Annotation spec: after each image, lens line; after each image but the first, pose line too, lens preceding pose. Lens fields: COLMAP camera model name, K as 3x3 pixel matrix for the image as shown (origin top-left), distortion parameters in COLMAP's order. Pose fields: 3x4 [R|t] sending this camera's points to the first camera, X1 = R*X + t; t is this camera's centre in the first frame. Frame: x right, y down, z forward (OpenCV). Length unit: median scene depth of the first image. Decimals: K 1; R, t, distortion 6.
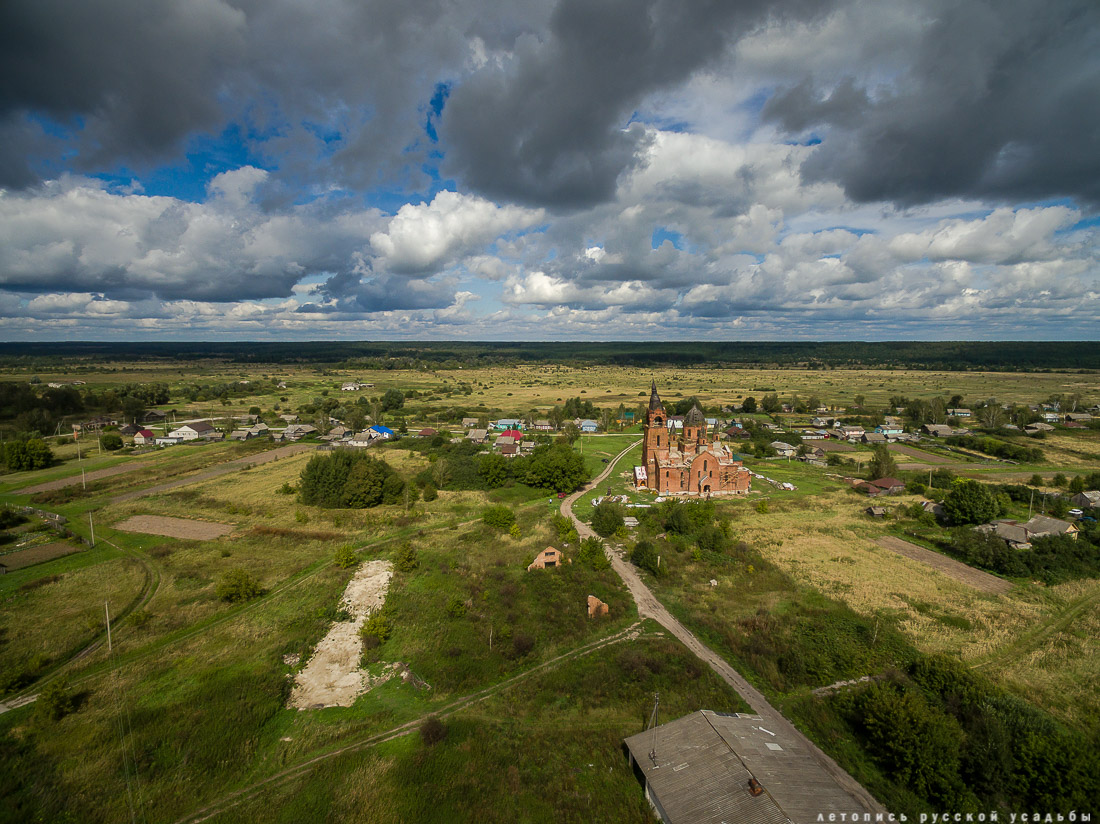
lens RADIAL K [[645.2, 0, 550.0], [0, 645.2, 412.0], [0, 0, 1]] dist [0.006886, 0.000596]
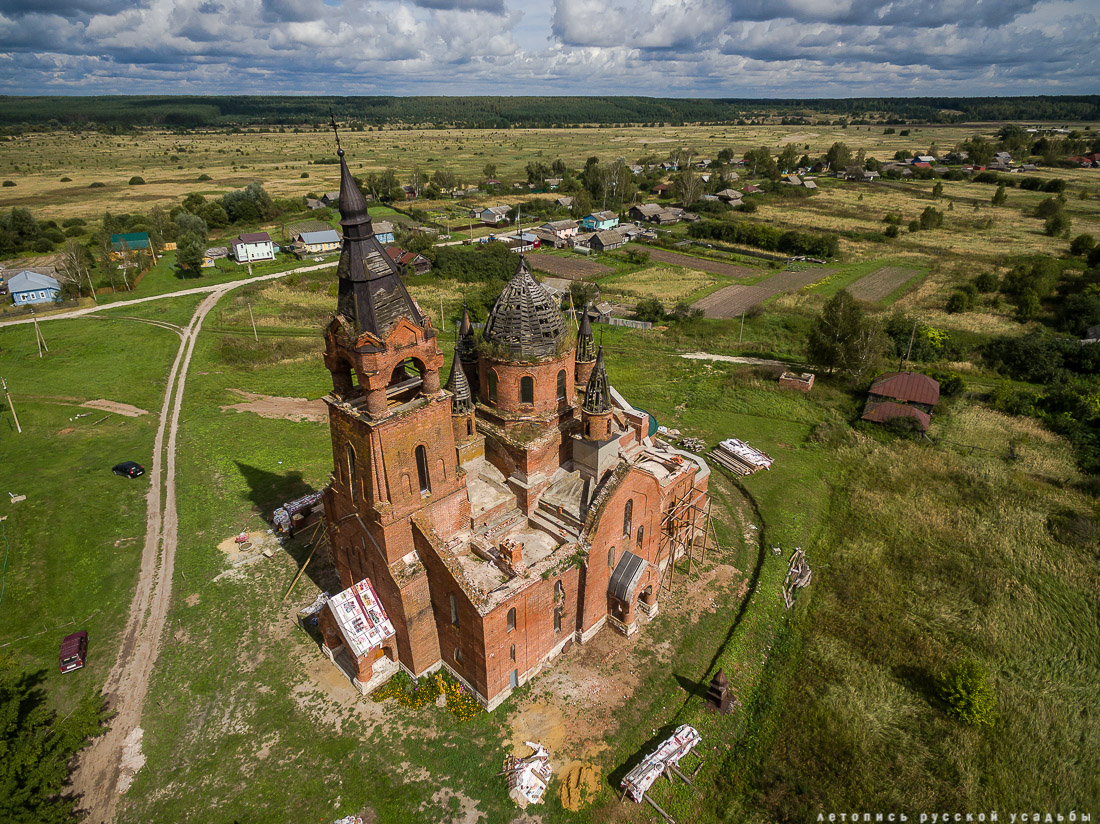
lens RADIAL K [[645.2, 0, 550.0], [0, 645.2, 412.0], [0, 0, 1]] dist [0.006886, 0.000596]
pose [[0.762444, -0.280977, 0.582865, 0.060706], [0.070895, 0.931649, 0.356376, -0.032751], [-0.643159, -0.230394, 0.730250, 0.606999]]
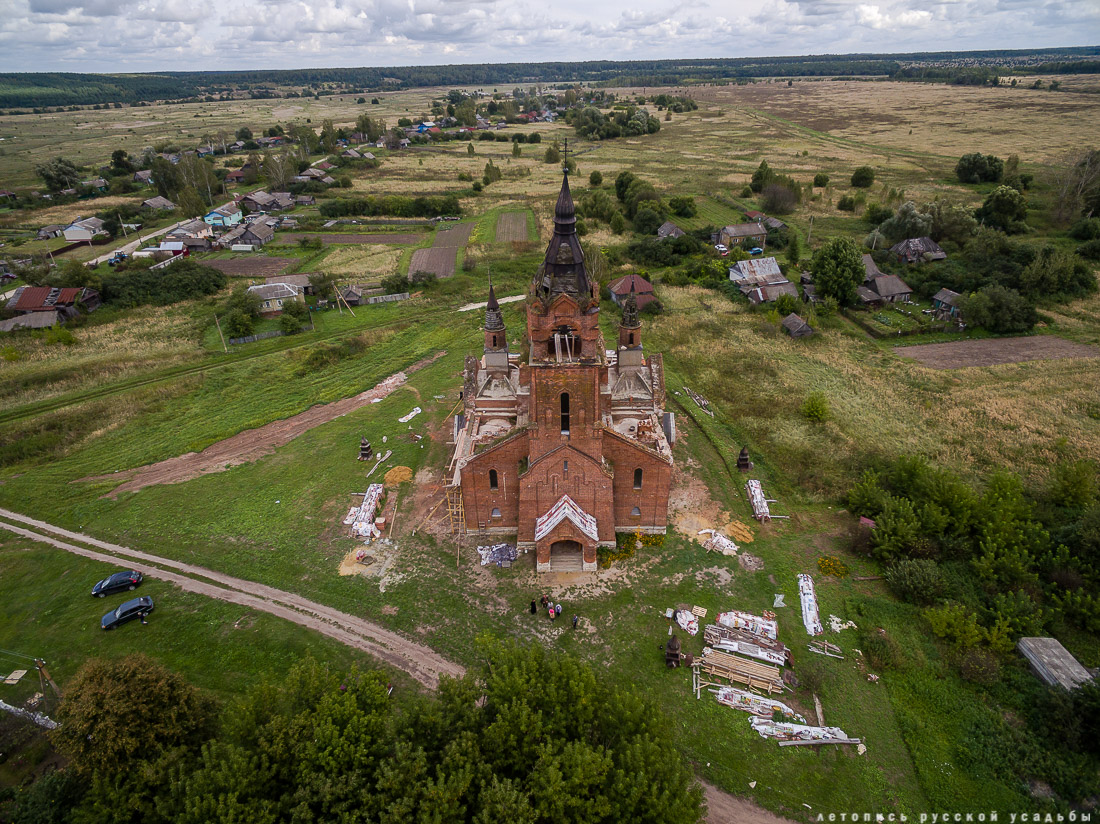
lens RADIAL K [[619.1, 0, 550.0], [0, 619.1, 412.0], [0, 0, 1]] dist [-0.000571, 0.001335]
pose [[0.105643, -0.489782, 0.865421, -0.063013], [0.128541, 0.869716, 0.476521, -0.061873], [-0.986061, 0.060901, 0.154836, 0.725016]]
